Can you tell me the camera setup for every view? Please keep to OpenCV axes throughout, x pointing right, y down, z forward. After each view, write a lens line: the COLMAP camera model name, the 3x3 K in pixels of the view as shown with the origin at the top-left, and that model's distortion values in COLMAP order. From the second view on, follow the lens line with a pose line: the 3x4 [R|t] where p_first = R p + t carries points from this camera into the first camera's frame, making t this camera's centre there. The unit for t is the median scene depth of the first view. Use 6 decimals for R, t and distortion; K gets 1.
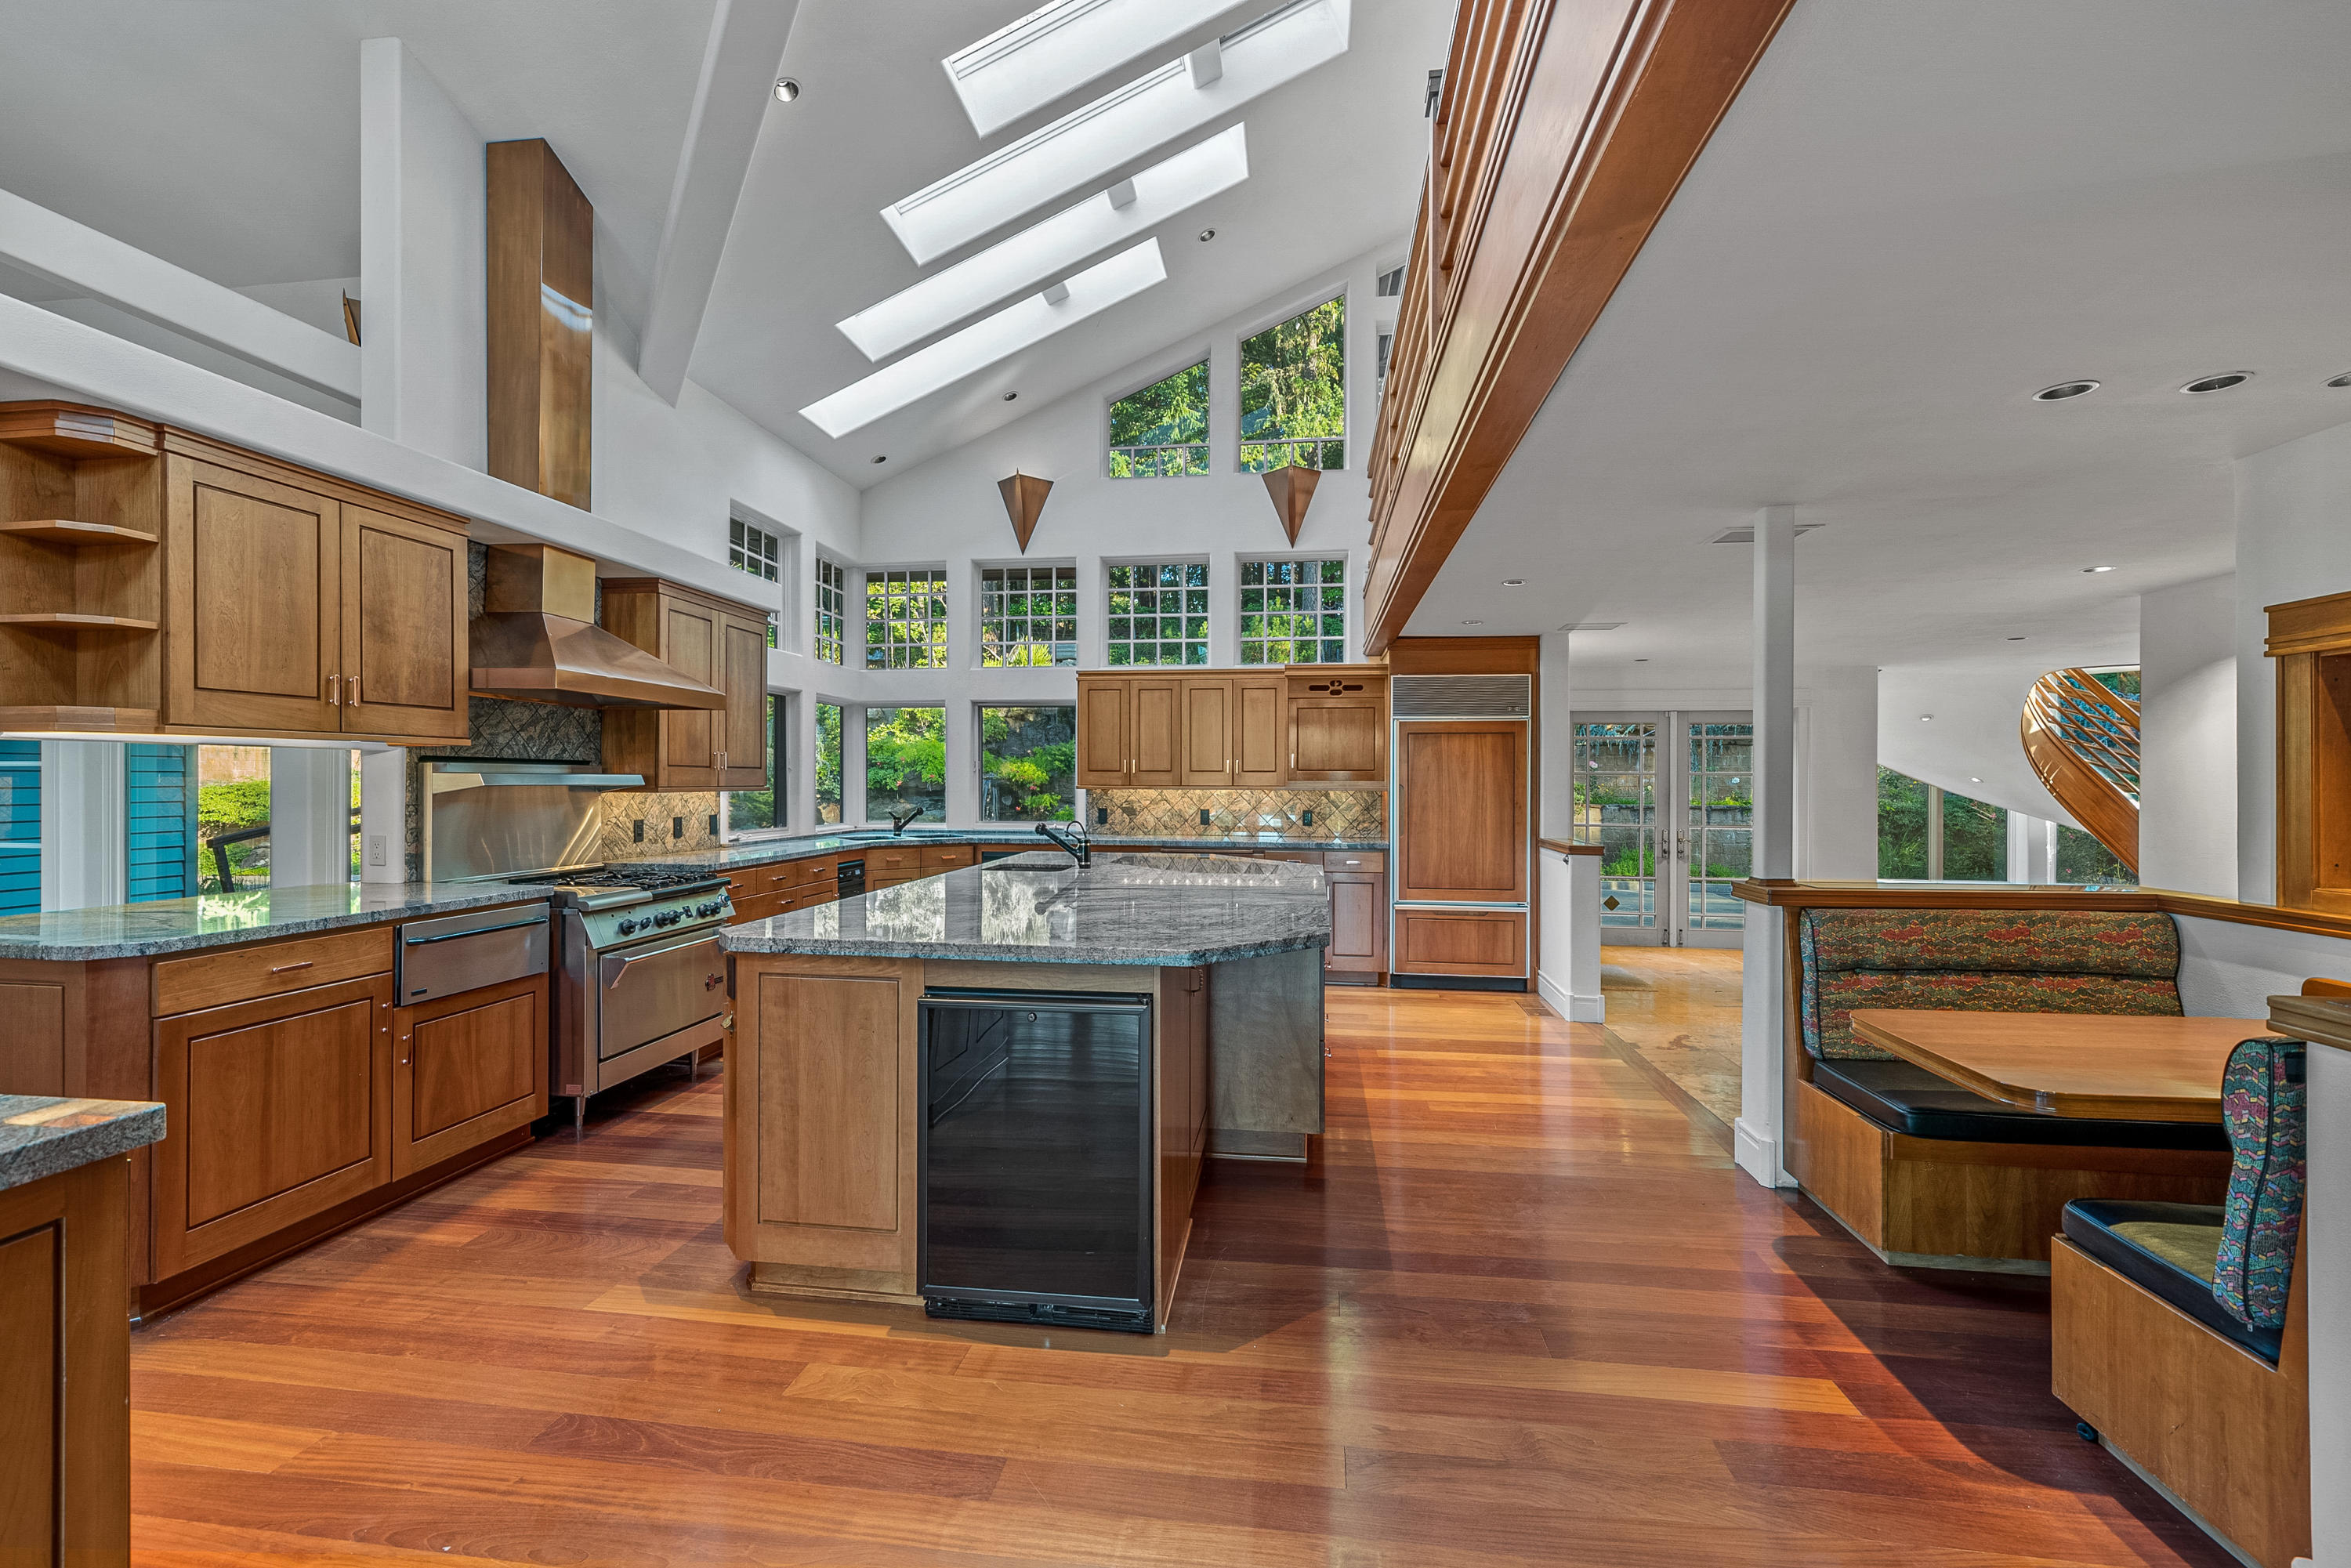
lens RADIAL K [[931.4, 0, 1191.2], [0, 931.4, 777.8], [0, 0, 1]] dist [0.001029, 0.000860]
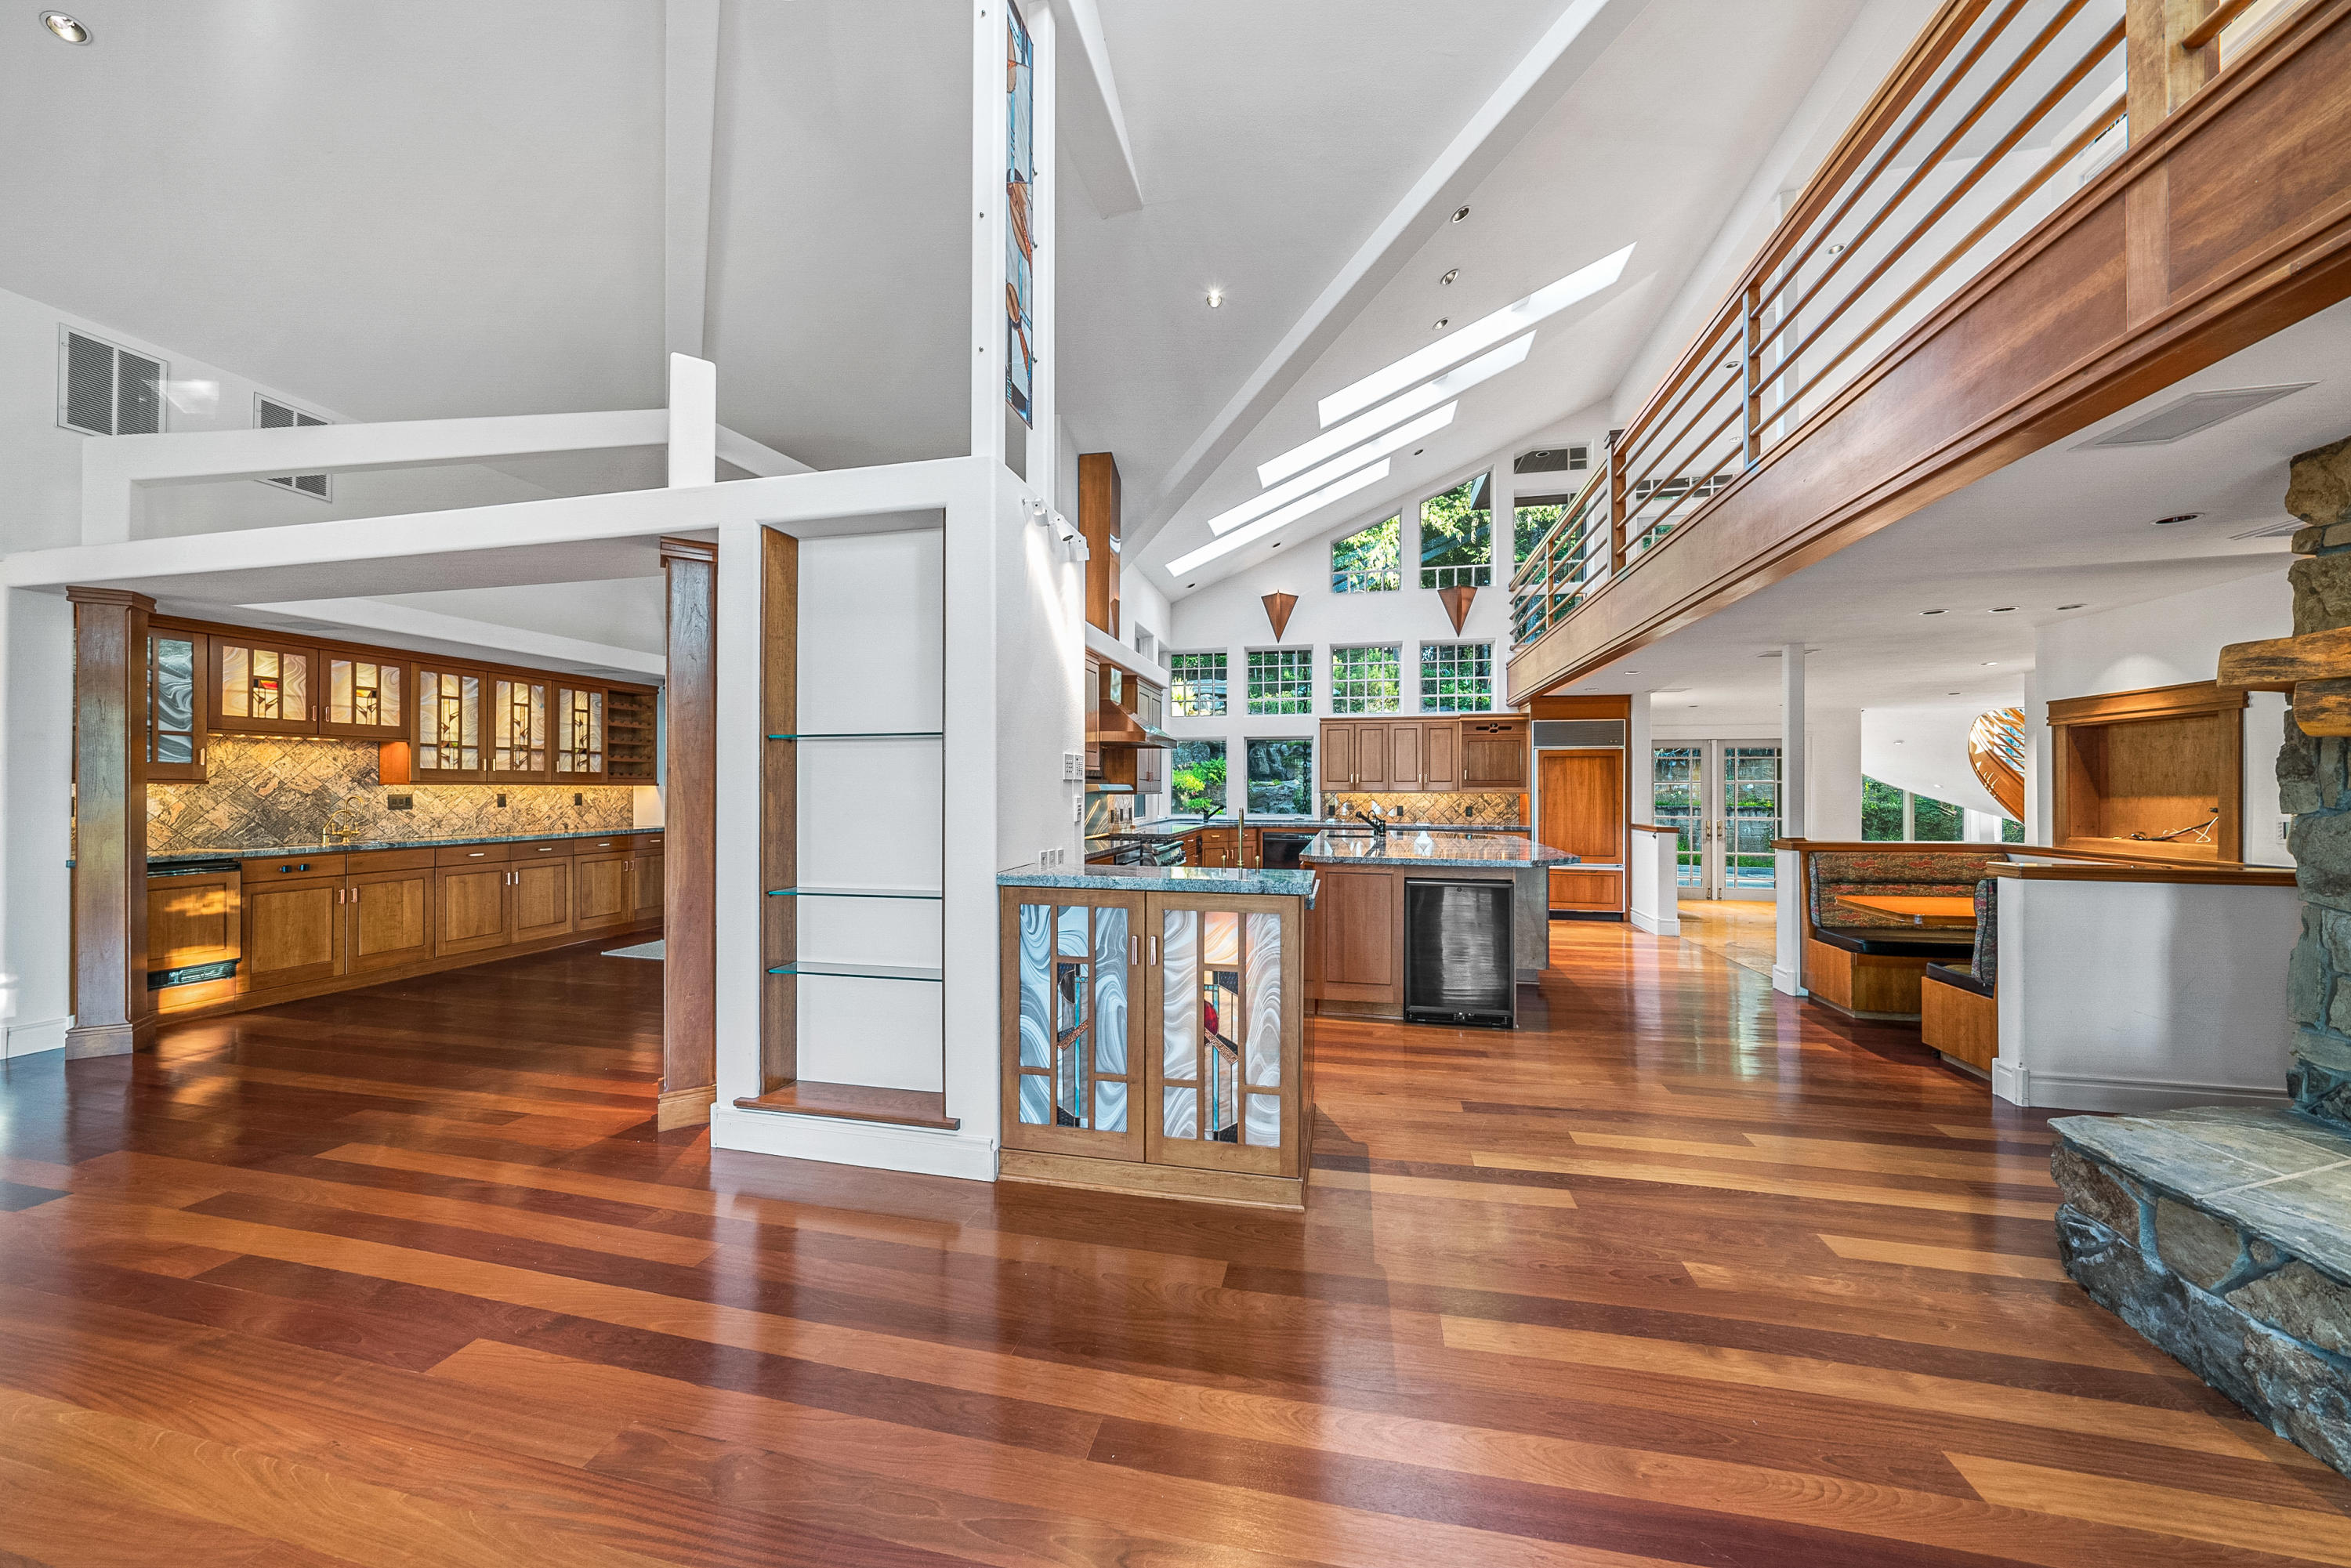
lens RADIAL K [[794.1, 0, 1184.1], [0, 794.1, 785.9], [0, 0, 1]] dist [-0.001700, -0.000351]
pose [[0.996536, -0.001890, -0.083136, -0.265826], [0.001904, 0.999998, 0.000092, -0.000839], [0.083136, -0.000250, 0.996538, -0.396182]]
